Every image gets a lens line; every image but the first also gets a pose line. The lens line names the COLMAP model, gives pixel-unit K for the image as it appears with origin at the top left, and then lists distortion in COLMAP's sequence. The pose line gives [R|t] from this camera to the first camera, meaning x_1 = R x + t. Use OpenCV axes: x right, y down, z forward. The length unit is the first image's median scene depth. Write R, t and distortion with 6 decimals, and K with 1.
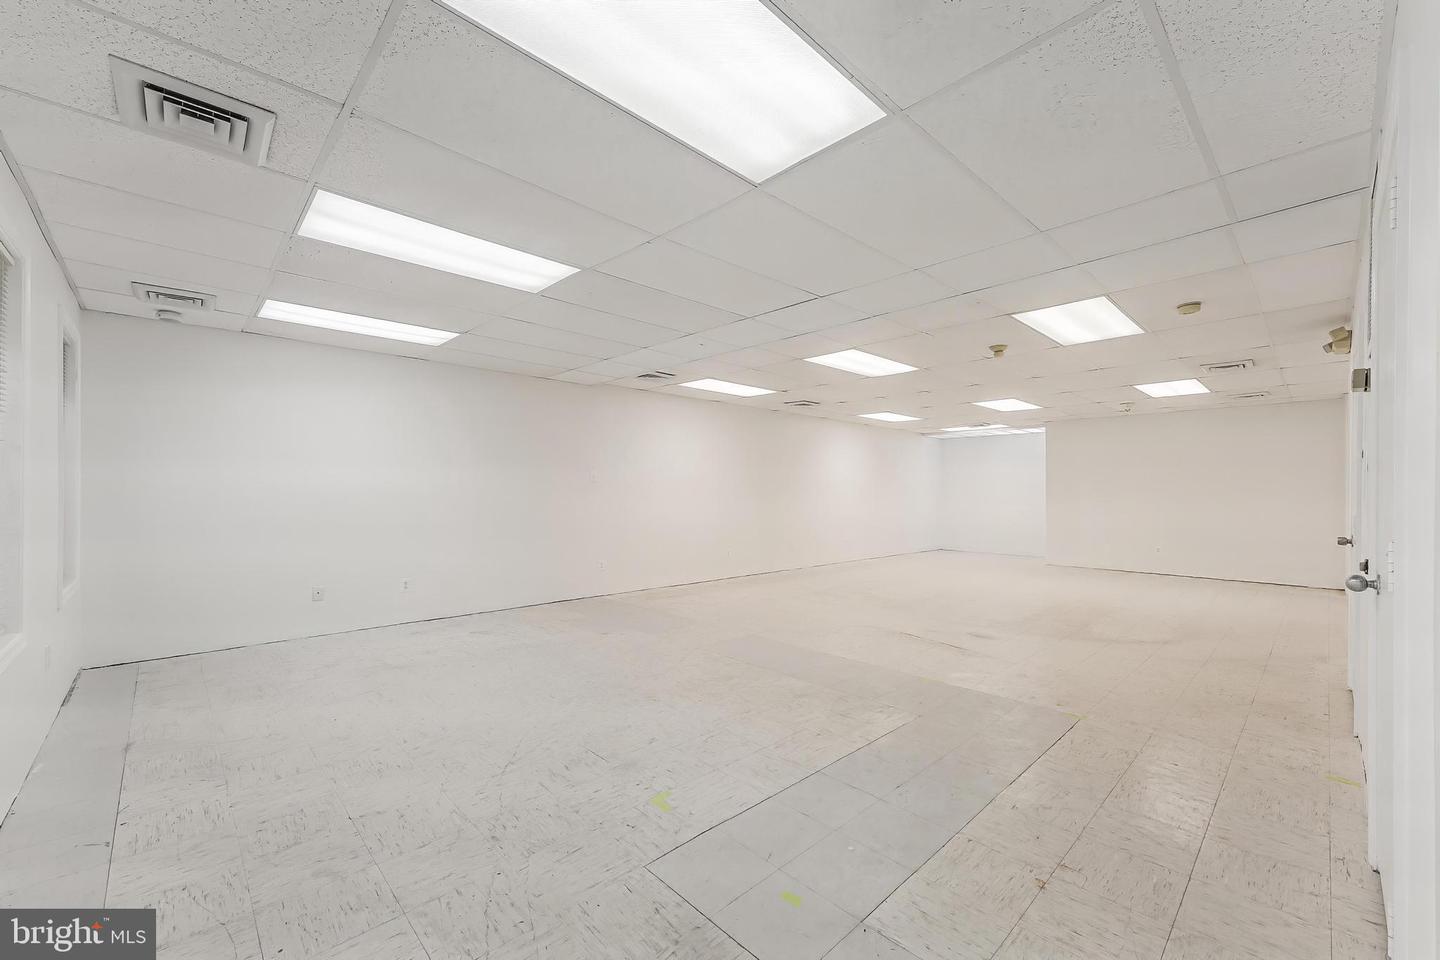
lens RADIAL K [[580.5, 0, 720.0], [0, 580.5, 480.0], [0, 0, 1]] dist [-0.000786, -0.000147]
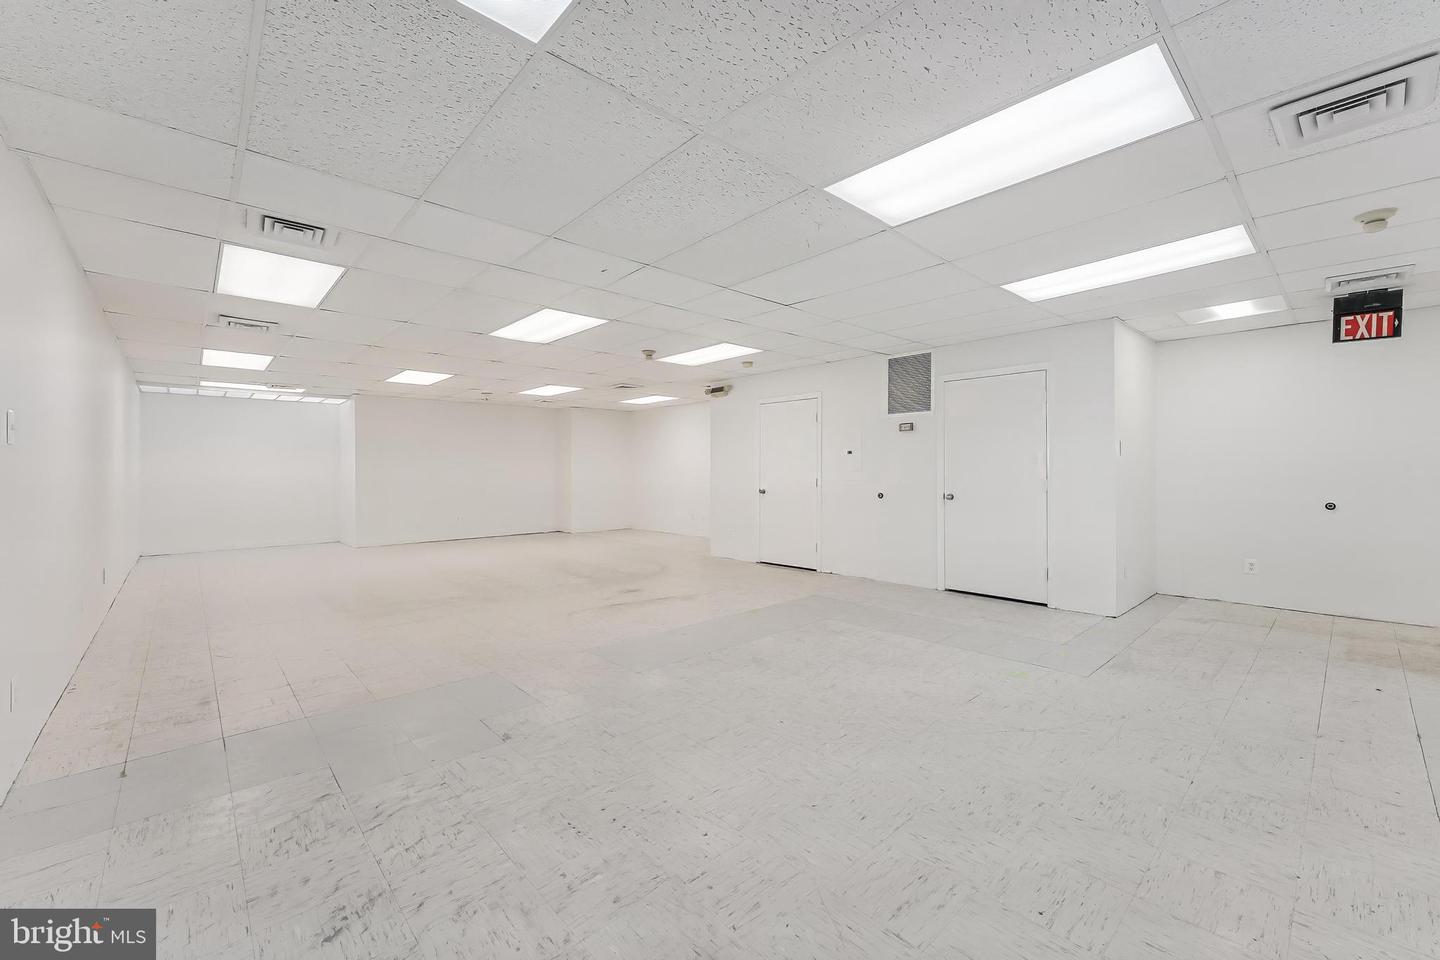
lens RADIAL K [[580.5, 0, 720.0], [0, 580.5, 480.0], [0, 0, 1]] dist [-0.000786, -0.000147]
pose [[0.011453, -0.018308, 0.999767, -0.951408], [-0.020973, 0.999608, 0.018546, 0.019389], [-0.999714, -0.021180, 0.011065, 1.045835]]
